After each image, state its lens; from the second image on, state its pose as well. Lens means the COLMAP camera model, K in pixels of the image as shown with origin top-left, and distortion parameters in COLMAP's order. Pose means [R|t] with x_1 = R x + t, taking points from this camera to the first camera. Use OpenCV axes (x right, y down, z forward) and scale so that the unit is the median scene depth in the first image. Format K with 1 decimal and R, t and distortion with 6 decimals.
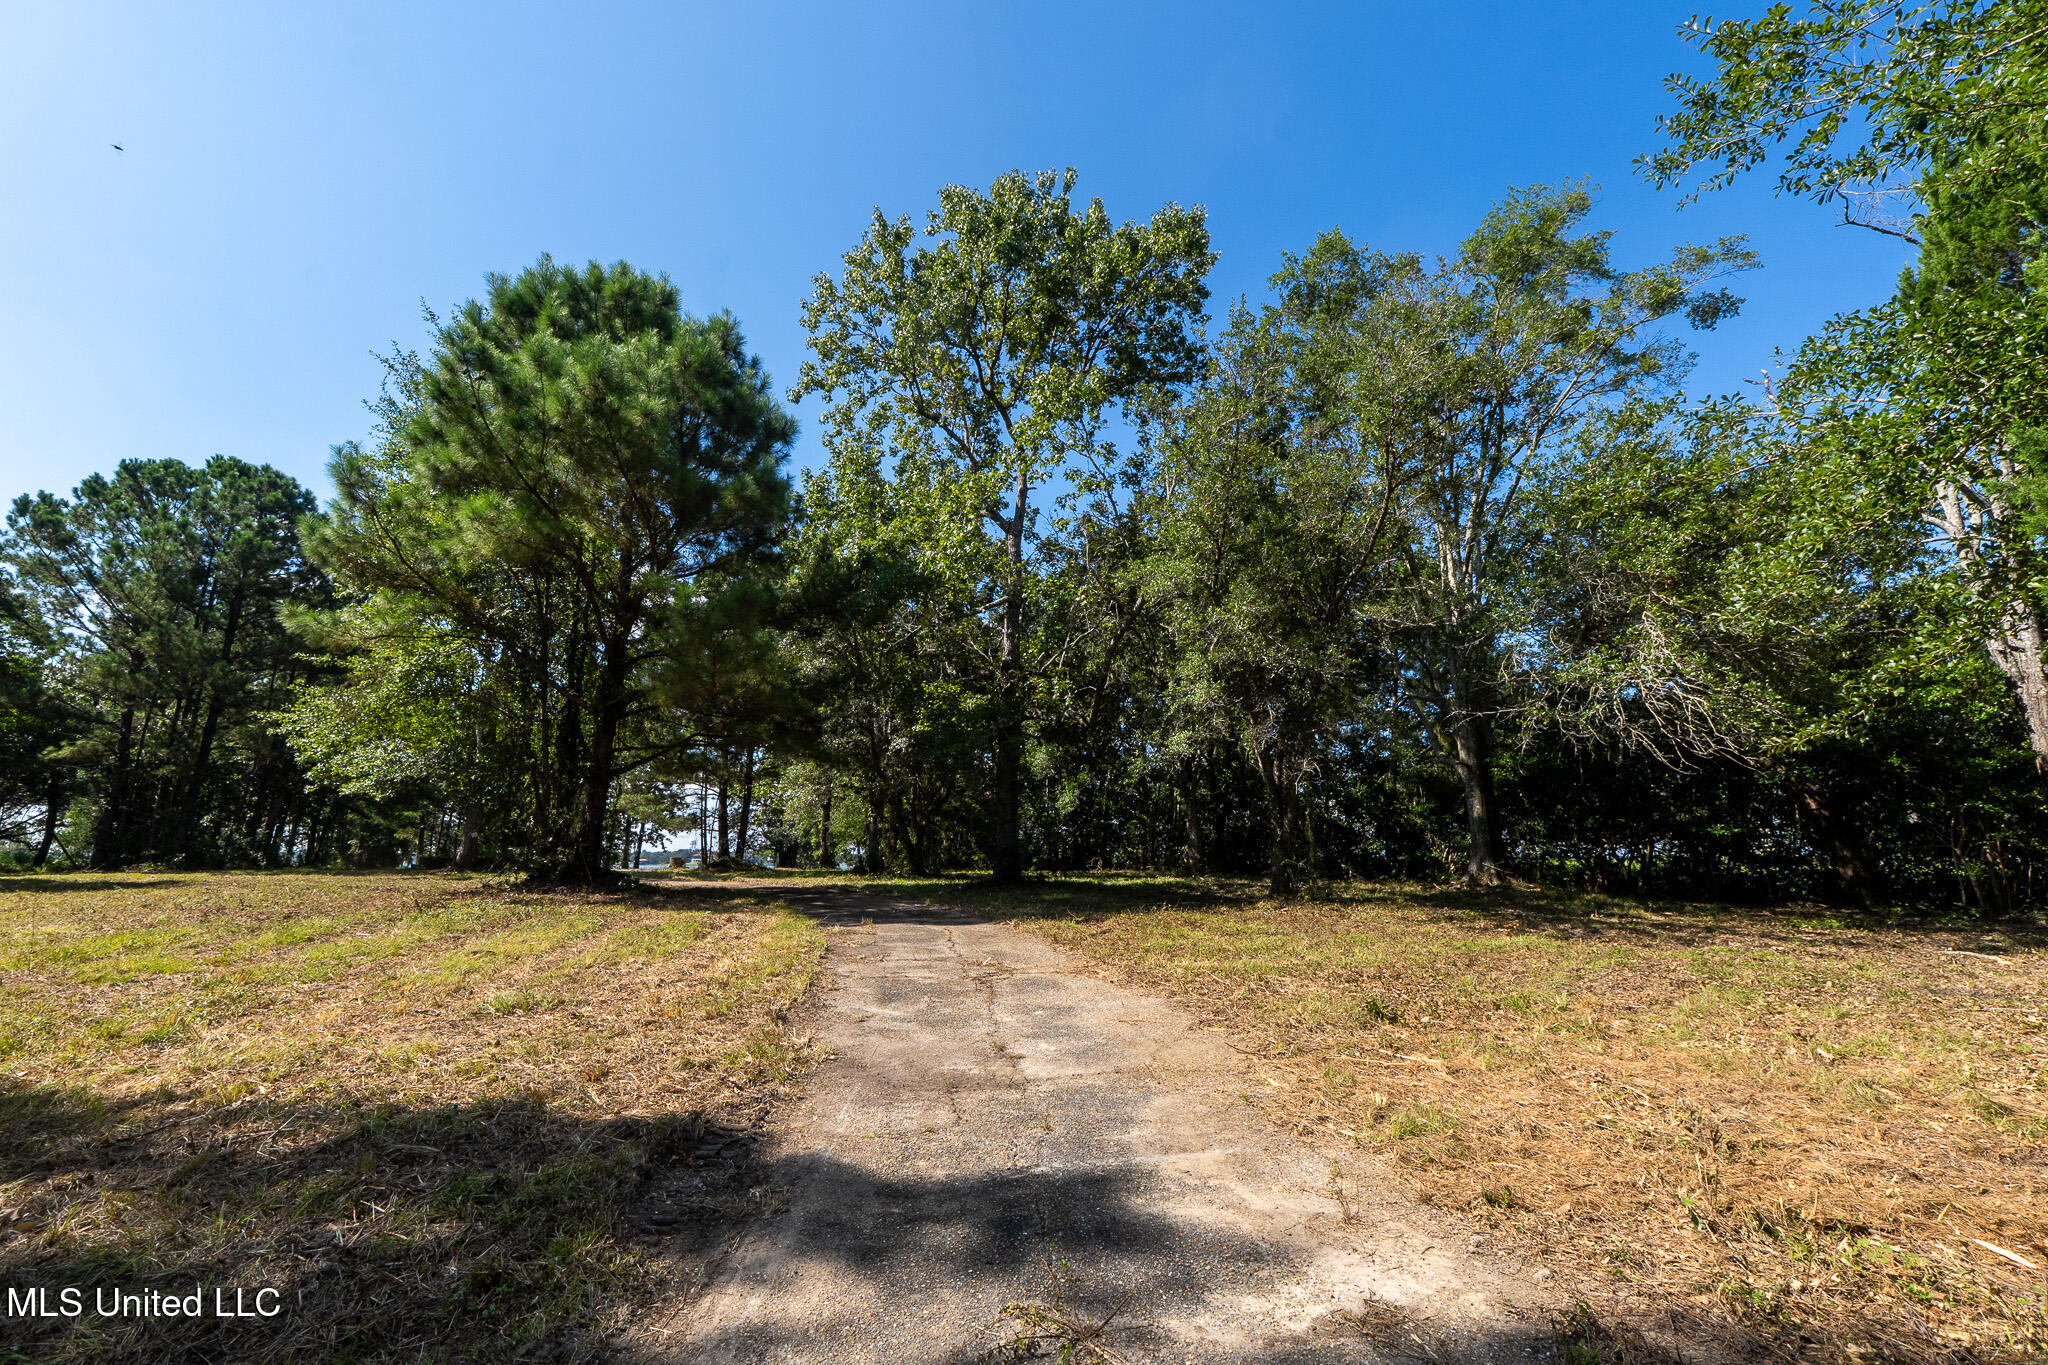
lens RADIAL K [[858.5, 0, 1030.4], [0, 858.5, 676.7], [0, 0, 1]] dist [-0.002995, -0.000503]
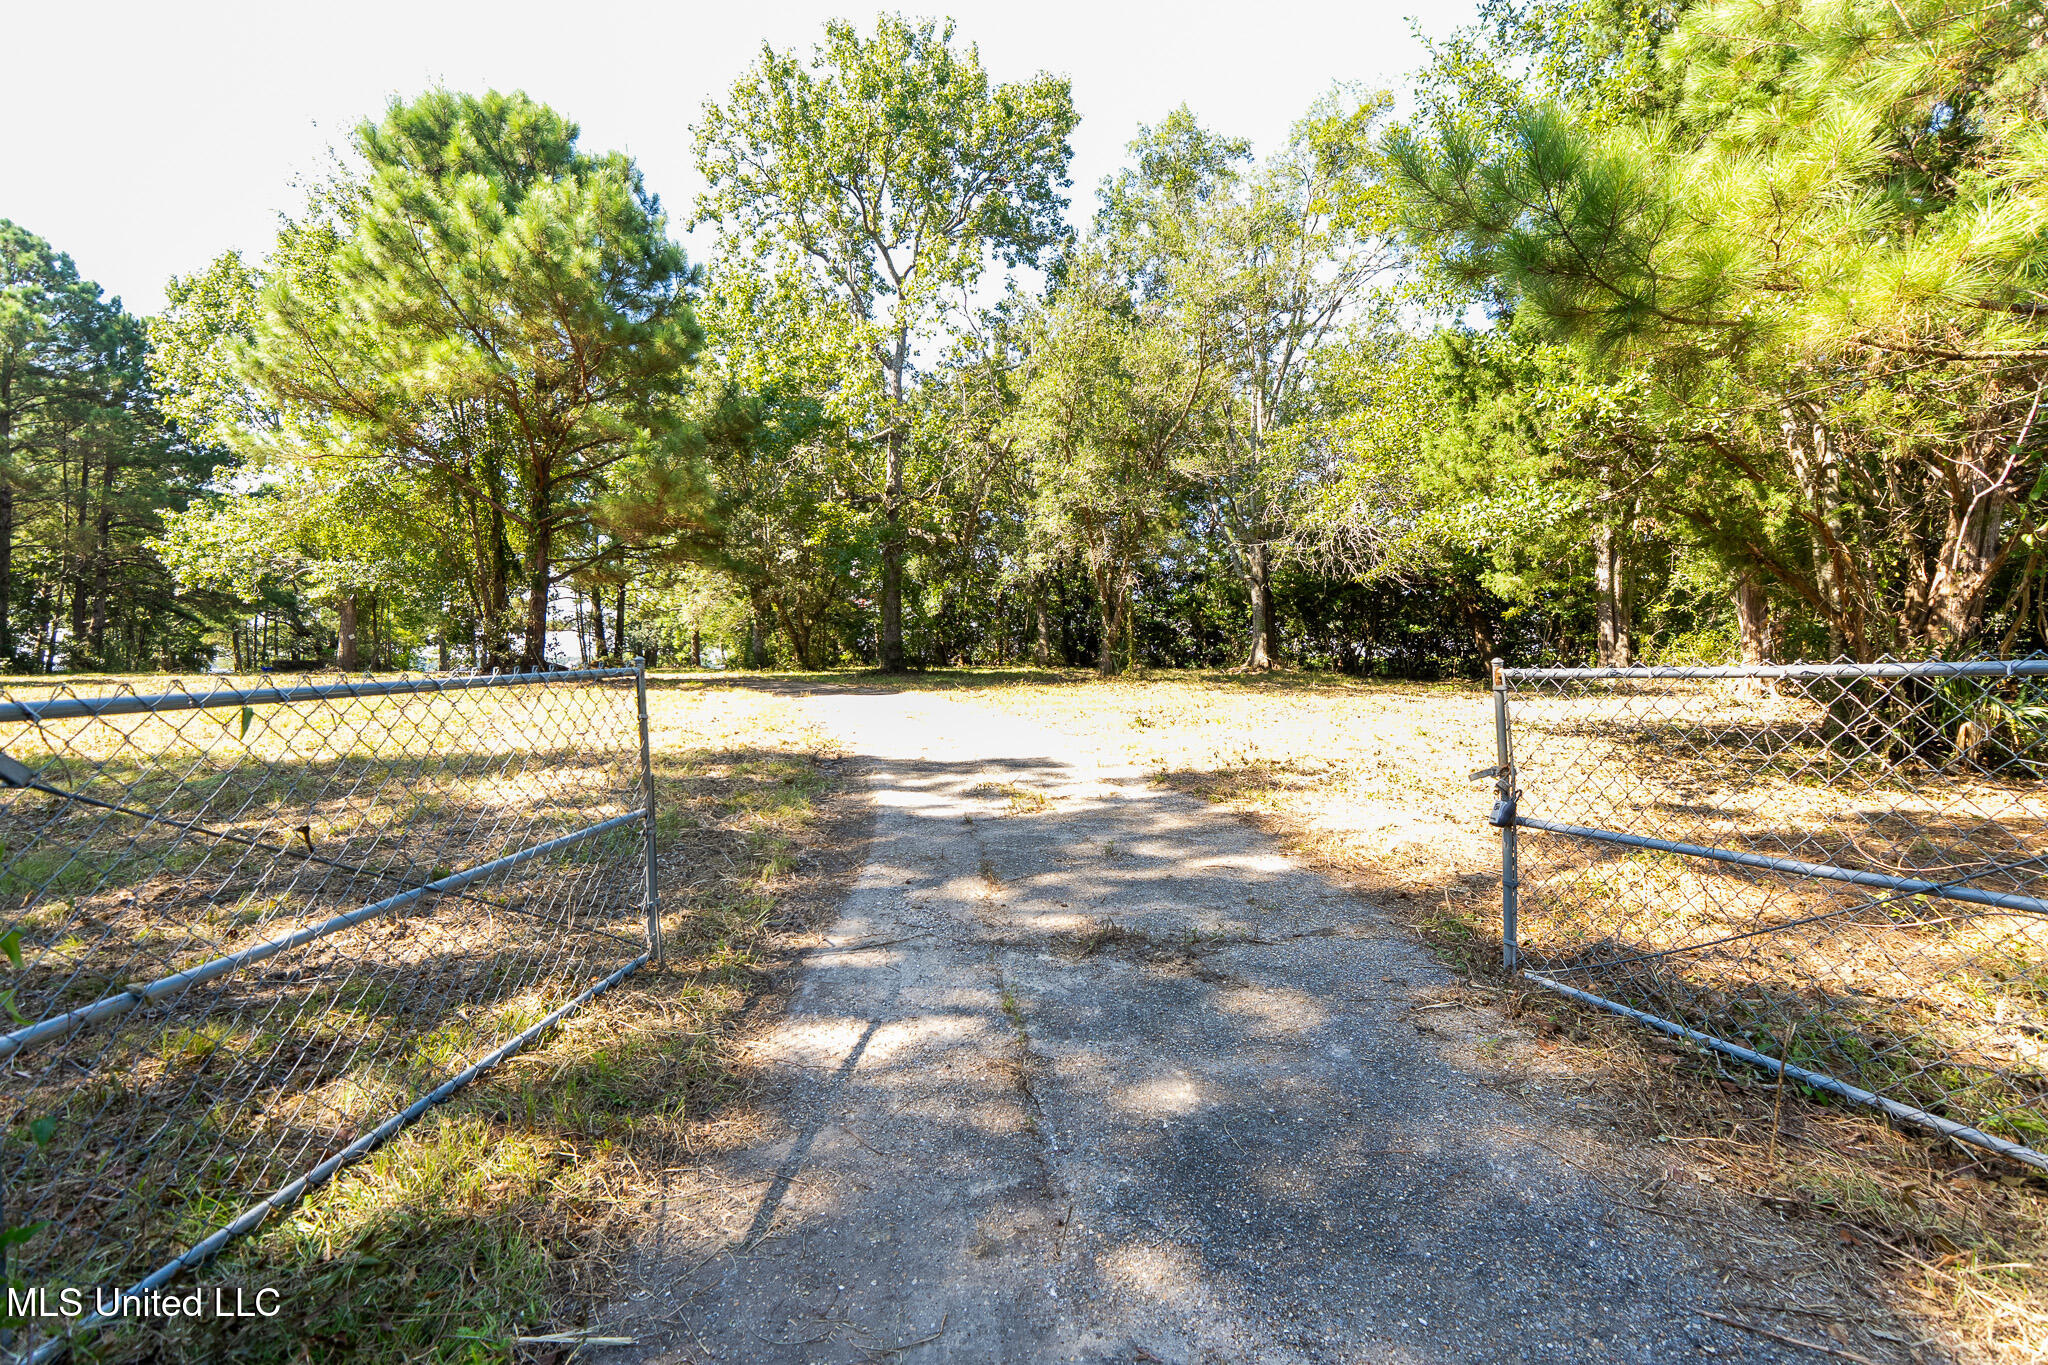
lens RADIAL K [[858.5, 0, 1030.4], [0, 858.5, 676.7], [0, 0, 1]] dist [-0.002995, -0.000503]
pose [[0.985594, -0.010496, 0.168803, -0.043196], [-0.027778, 0.974474, 0.222777, -0.033072], [-0.166832, -0.224257, 0.960144, -0.220669]]
